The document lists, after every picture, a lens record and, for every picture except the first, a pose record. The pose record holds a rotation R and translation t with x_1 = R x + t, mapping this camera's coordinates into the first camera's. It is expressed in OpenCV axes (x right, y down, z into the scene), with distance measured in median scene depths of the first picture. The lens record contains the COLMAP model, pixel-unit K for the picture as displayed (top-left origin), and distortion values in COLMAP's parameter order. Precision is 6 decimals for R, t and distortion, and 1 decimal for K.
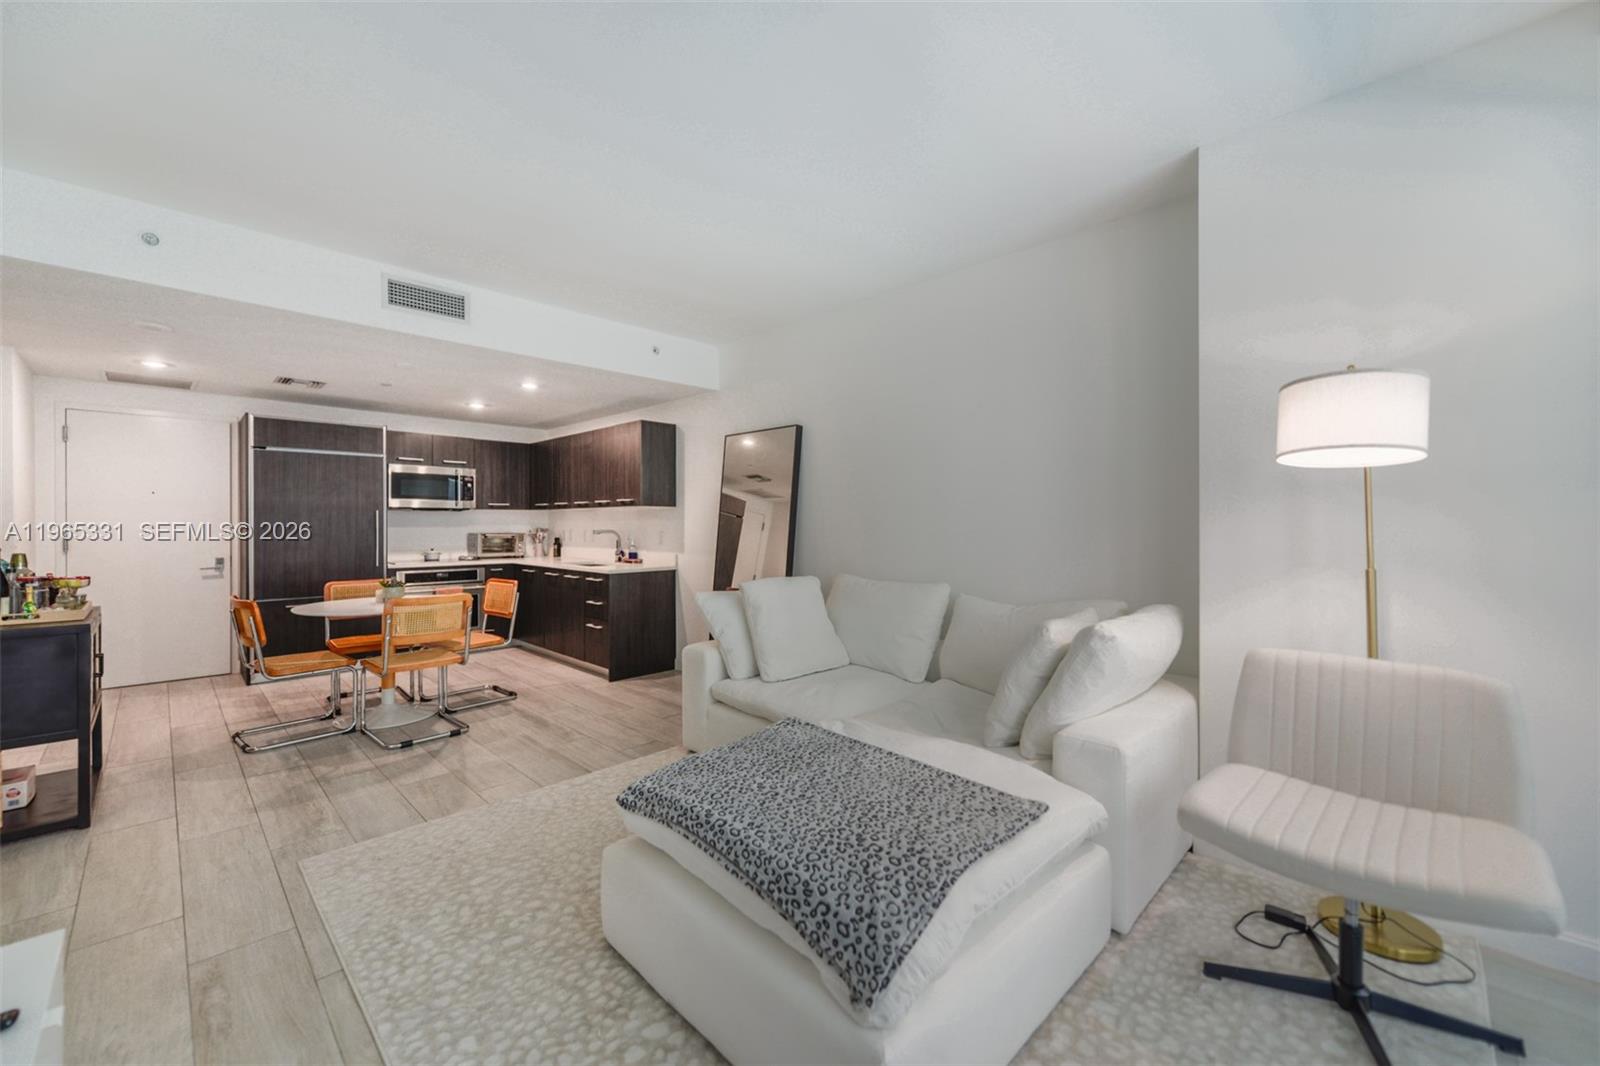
lens RADIAL K [[634.0, 0, 791.9], [0, 634.0, 526.1], [0, 0, 1]] dist [0.003849, -0.001772]
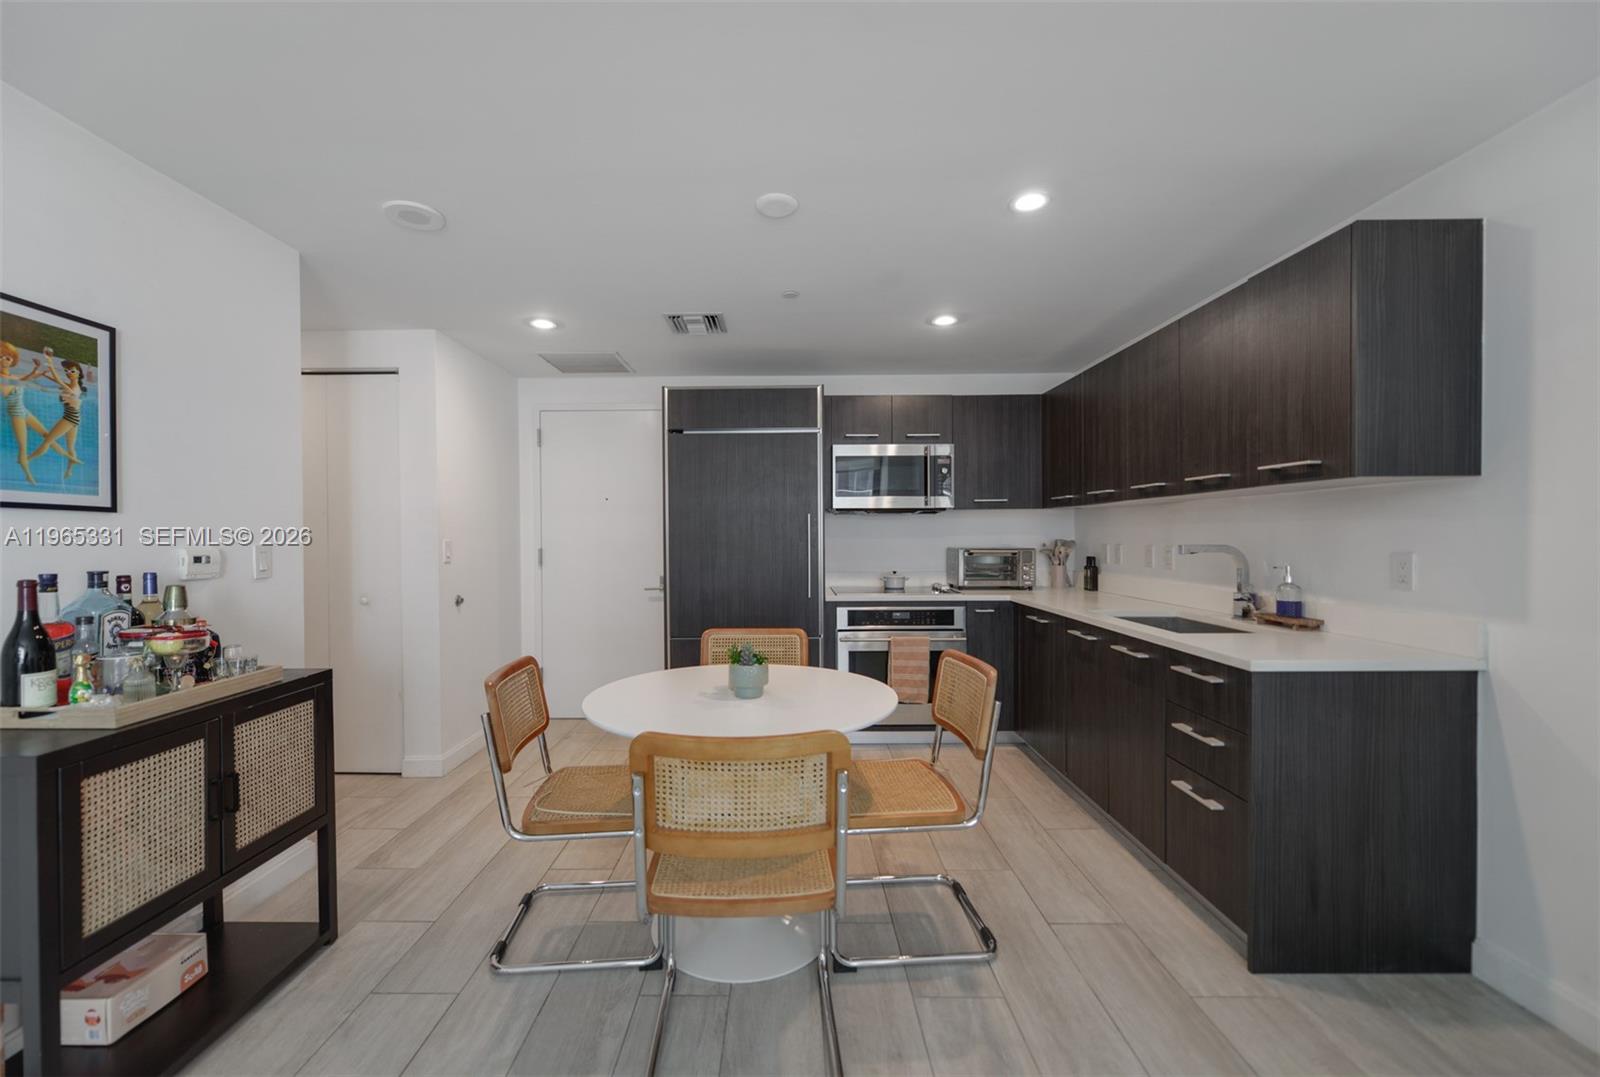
lens RADIAL K [[634.0, 0, 781.2], [0, 634.0, 544.7], [0, 0, 1]] dist [0.003849, -0.001772]
pose [[0.696591, 0.006137, -0.717443, -0.218442], [0.003147, 0.999928, 0.011608, 0.000015], [0.717462, -0.010344, 0.696521, 0.568299]]
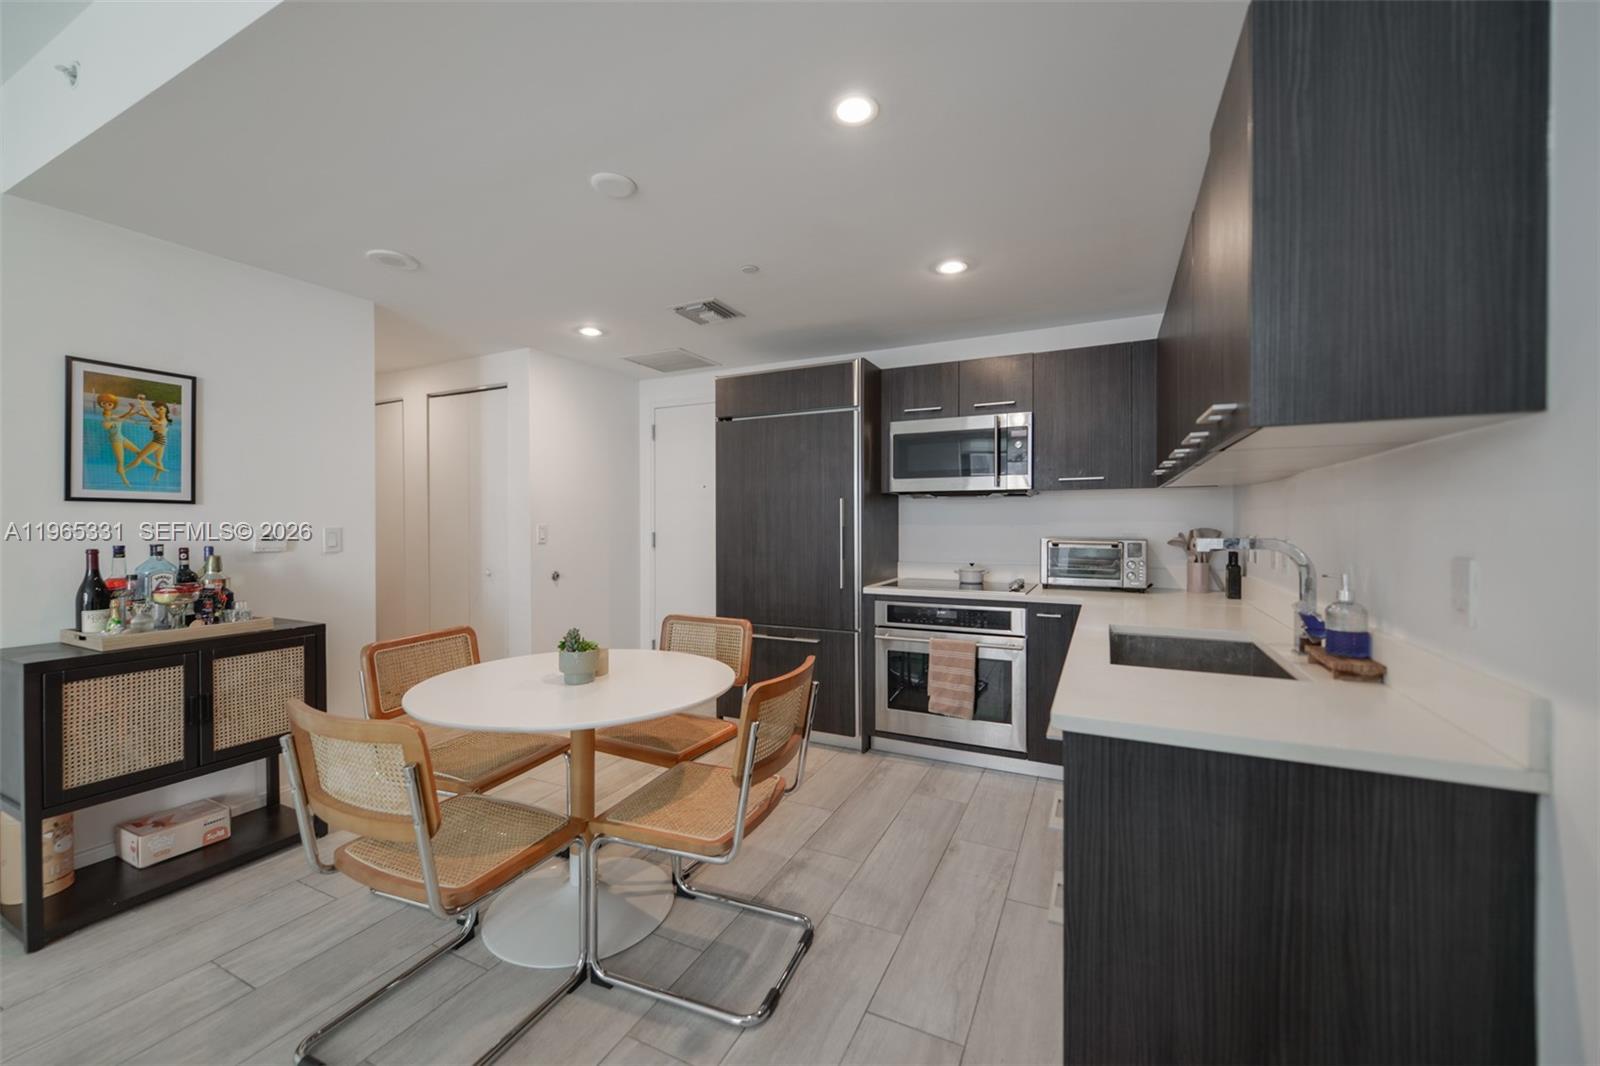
lens RADIAL K [[634.0, 0, 795.4], [0, 634.0, 528.3], [0, 0, 1]] dist [0.003849, -0.001772]
pose [[0.317175, 0.009034, -0.948324, -0.095787], [-0.001322, 0.999958, 0.009084, -0.000832], [0.948366, -0.001628, 0.317174, 0.837619]]
